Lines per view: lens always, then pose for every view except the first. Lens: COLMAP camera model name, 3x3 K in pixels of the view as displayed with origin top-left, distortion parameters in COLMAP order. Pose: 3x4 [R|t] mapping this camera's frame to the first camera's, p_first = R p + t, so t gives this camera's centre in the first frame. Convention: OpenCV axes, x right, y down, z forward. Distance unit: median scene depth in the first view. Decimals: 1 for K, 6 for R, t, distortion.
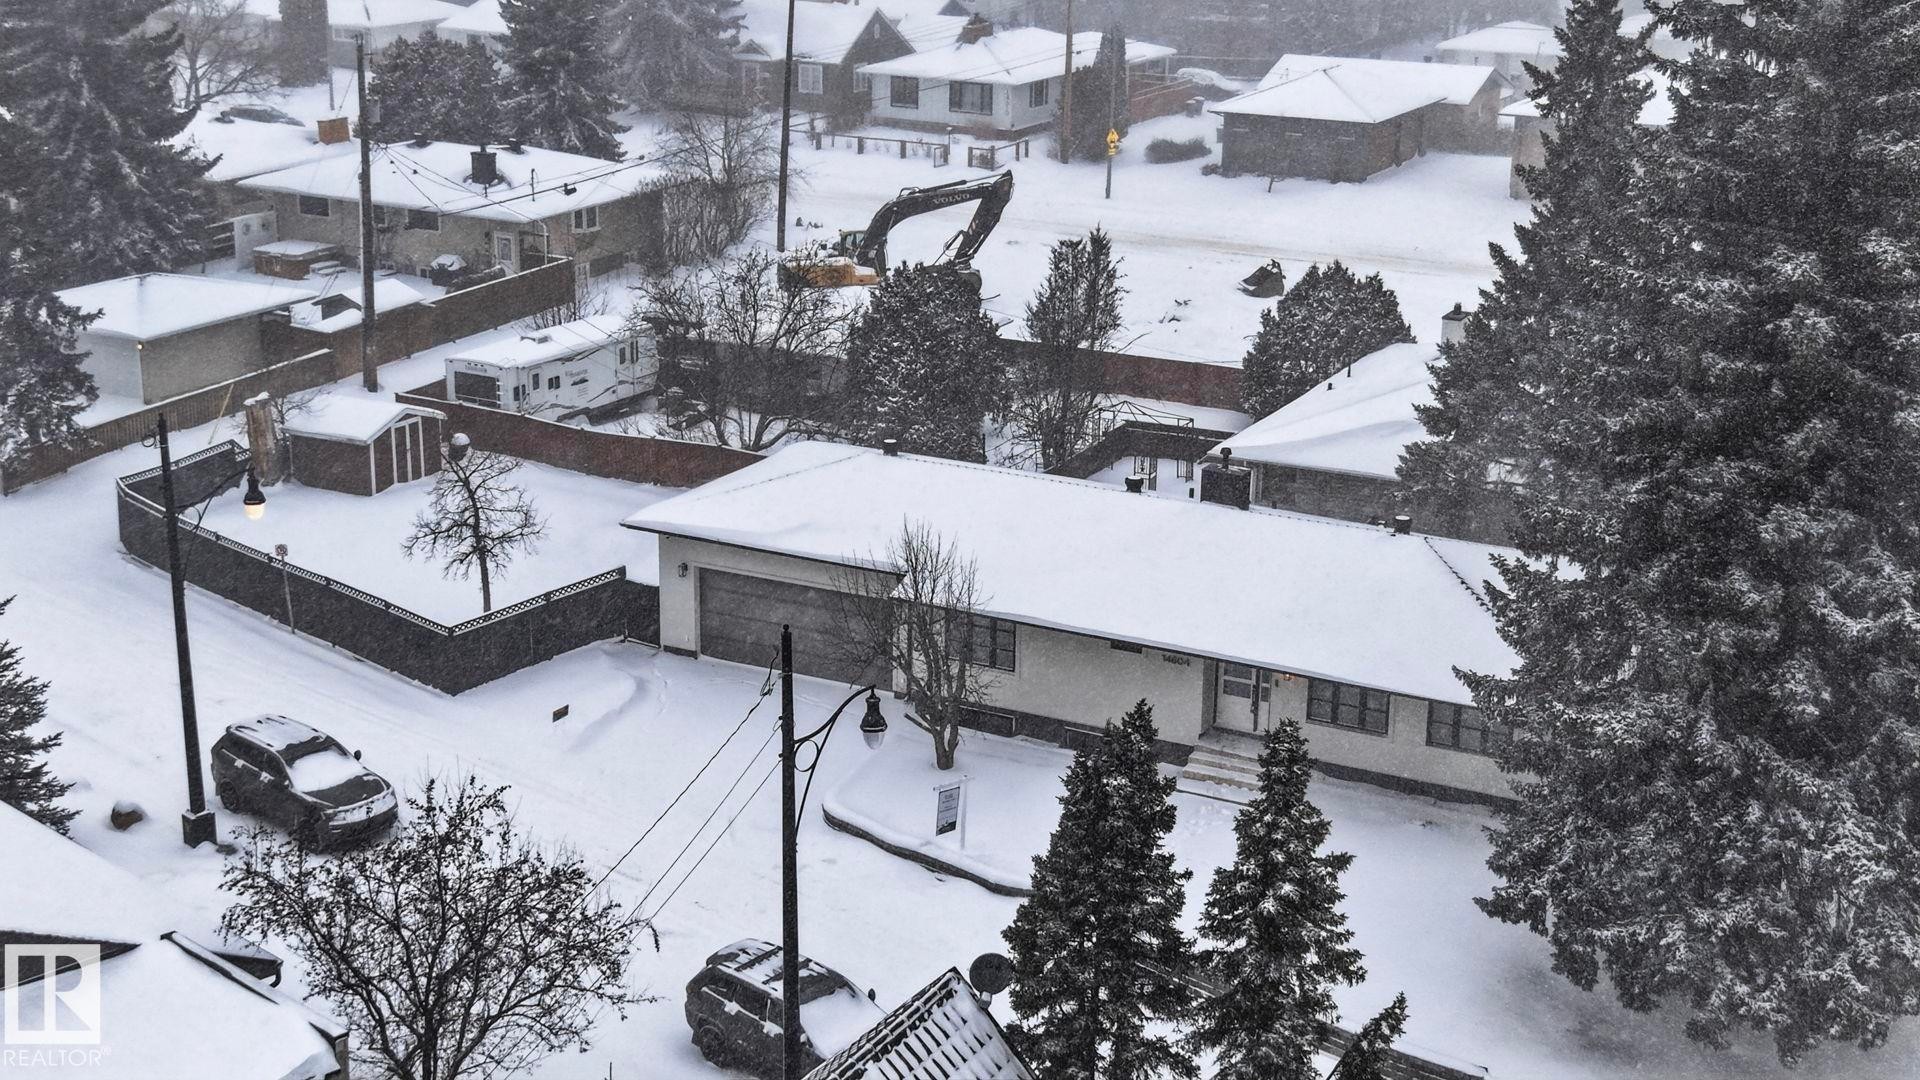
lens RADIAL K [[2506.7, 0, 960.0], [0, 2506.7, 540.0], [0, 0, 1]] dist [0.233315, -0.939084]
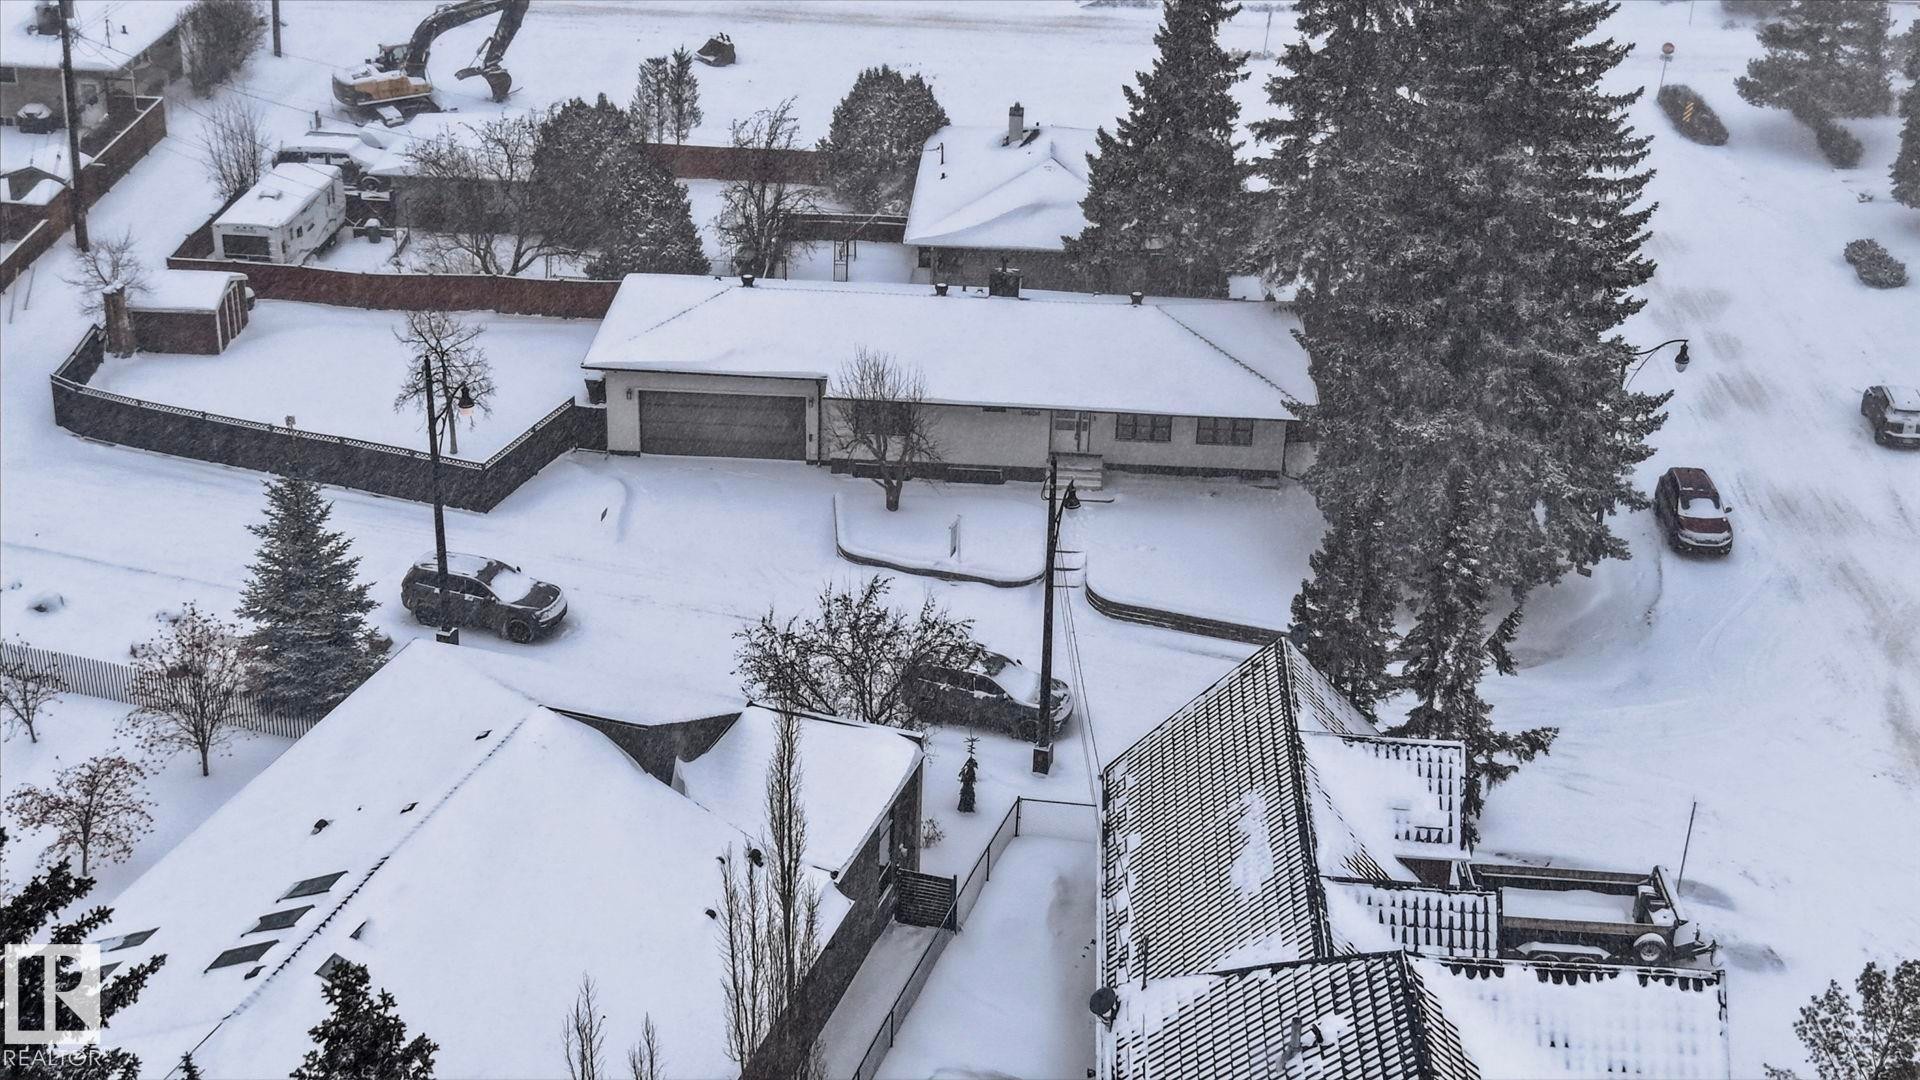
lens RADIAL K [[2506.7, 0, 960.0], [0, 2506.7, 540.0], [0, 0, 1]] dist [0.233315, -0.939084]
pose [[0.907320, -0.170033, 0.384526, -0.472517], [0.107466, 0.977984, 0.178880, -0.131418], [-0.406476, -0.120978, 0.905617, -0.297116]]
